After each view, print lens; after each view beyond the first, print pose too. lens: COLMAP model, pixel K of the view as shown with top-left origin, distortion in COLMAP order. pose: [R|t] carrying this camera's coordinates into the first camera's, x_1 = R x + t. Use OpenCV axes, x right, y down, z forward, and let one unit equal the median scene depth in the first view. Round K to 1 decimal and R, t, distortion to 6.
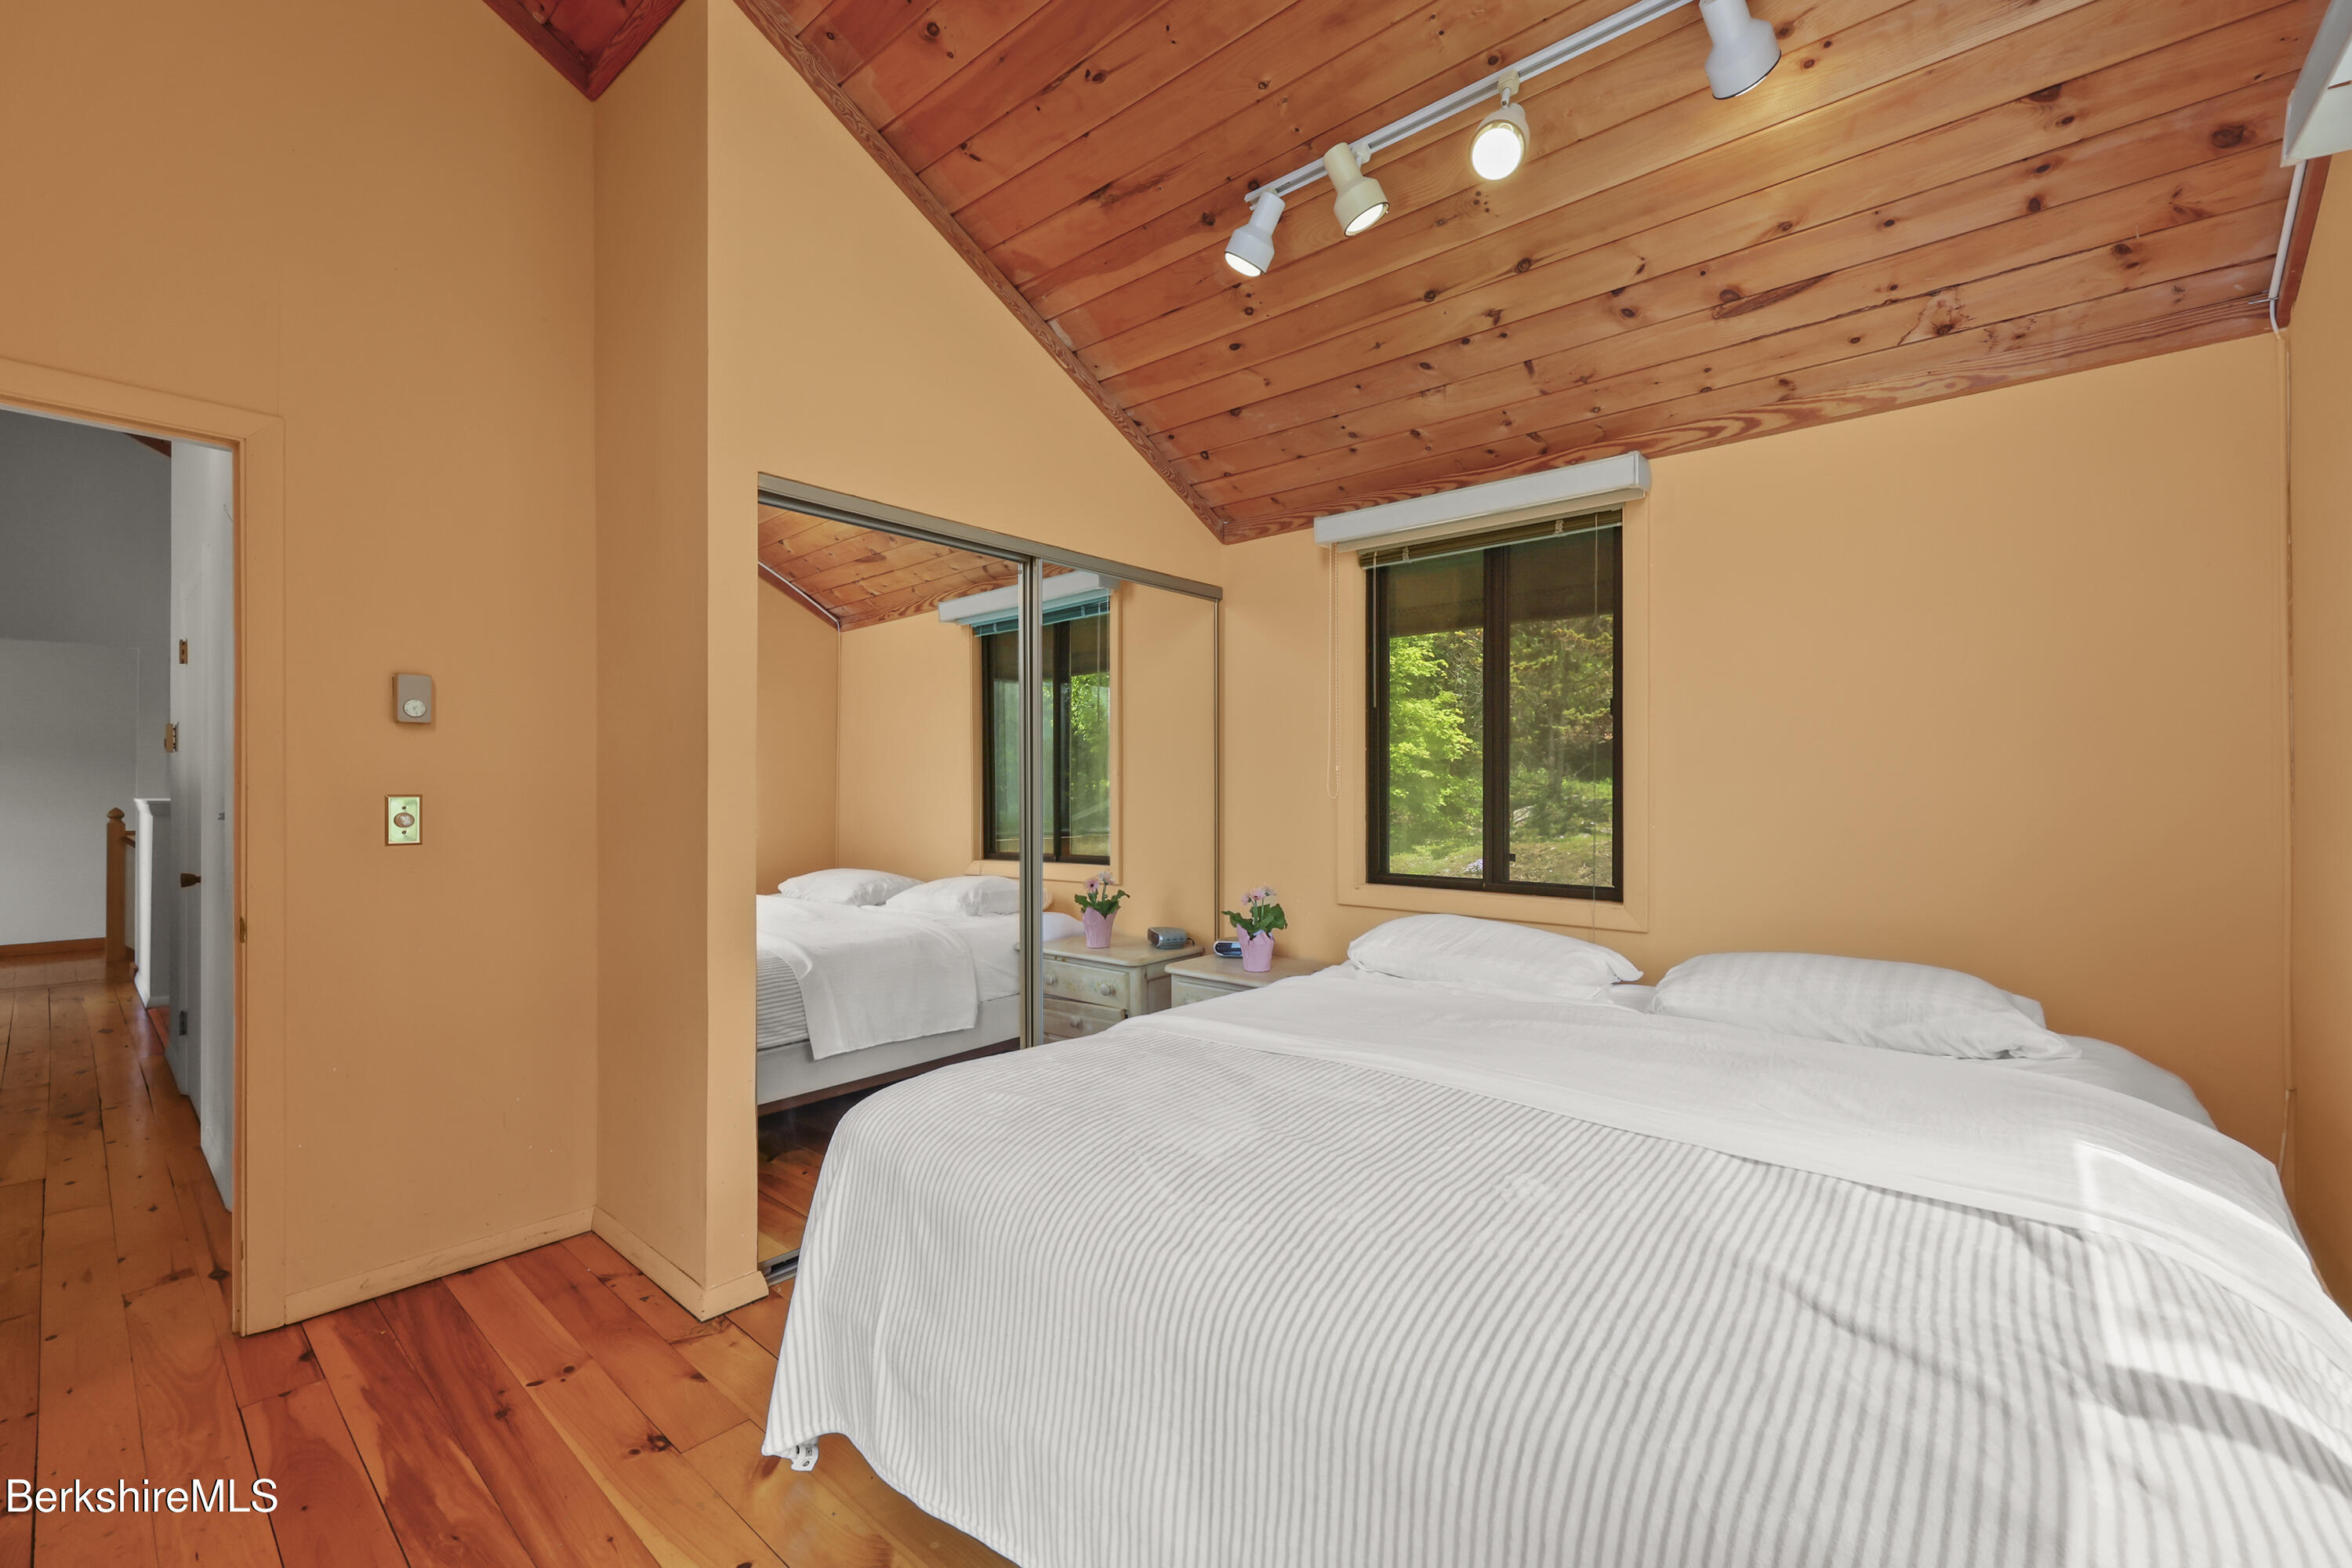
lens RADIAL K [[964.1, 0, 1181.6], [0, 964.1, 791.7], [0, 0, 1]] dist [0.001172, 0.000084]
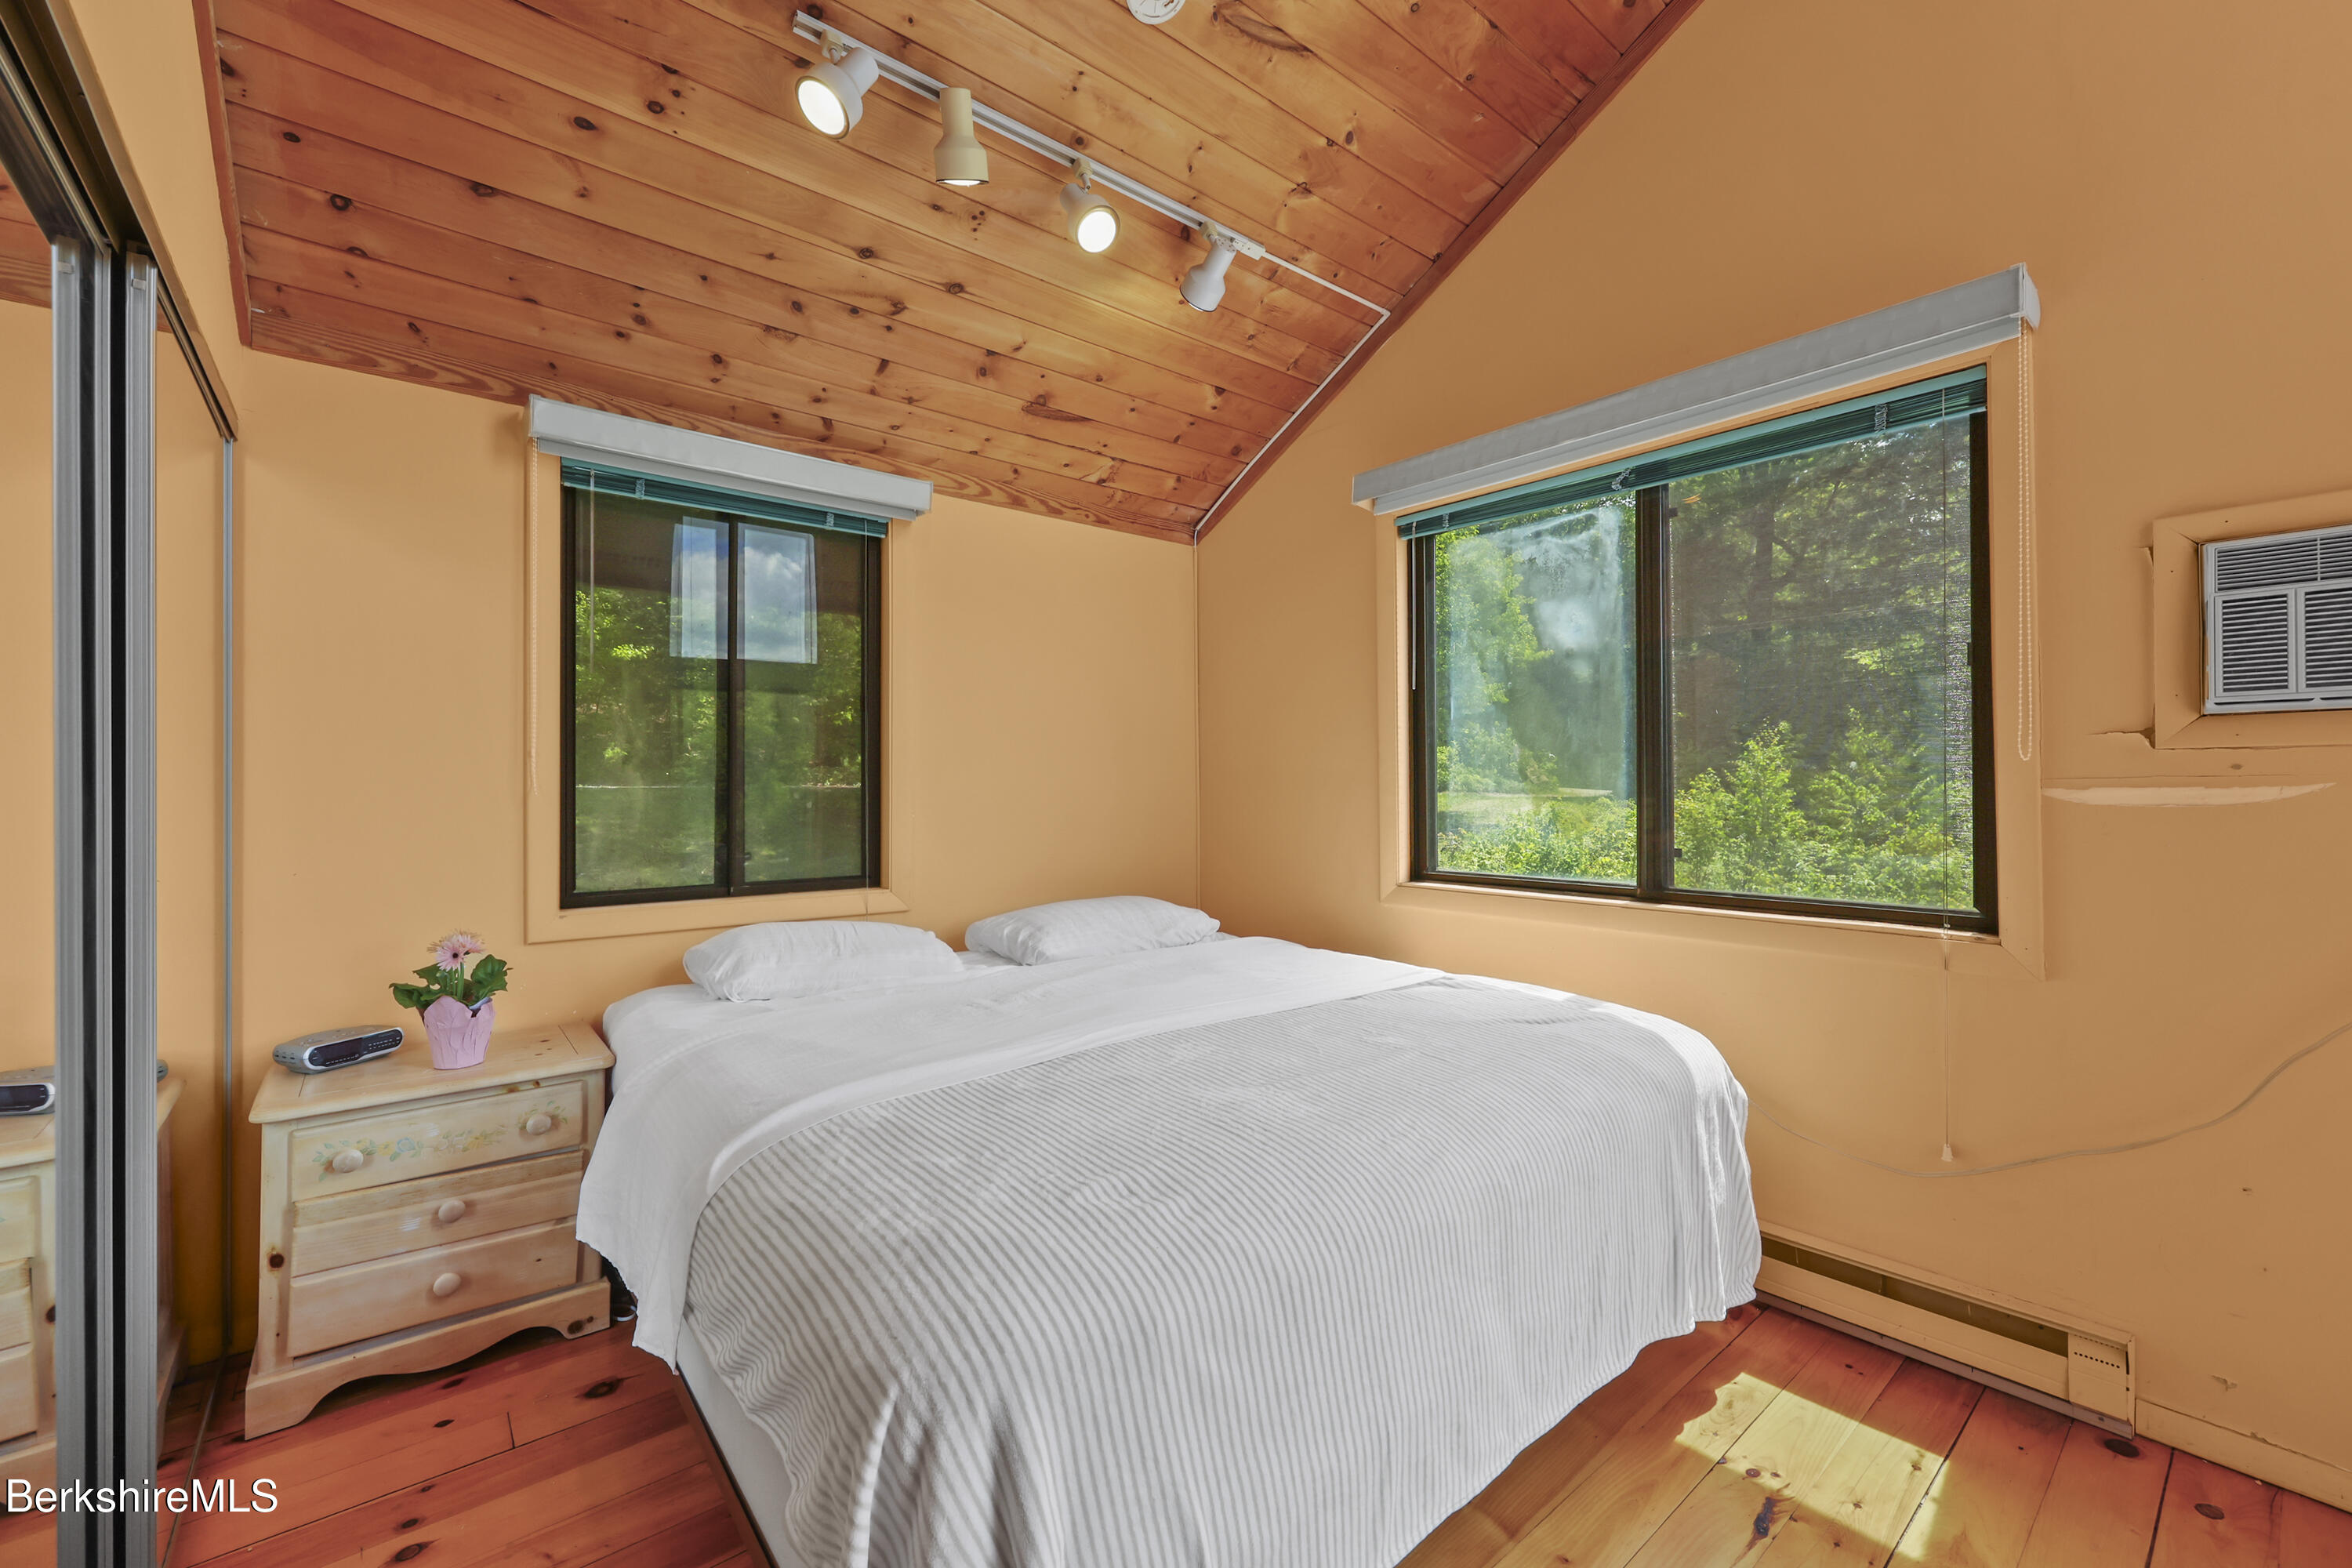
lens RADIAL K [[964.8, 0, 1178.1], [0, 964.8, 775.5], [0, 0, 1]] dist [-0.000699, 0.000073]
pose [[0.173741, 0.011016, 0.984730, -0.546648], [0.004336, 0.999919, -0.011951, 0.004604], [-0.984782, 0.006346, 0.173679, 0.488048]]
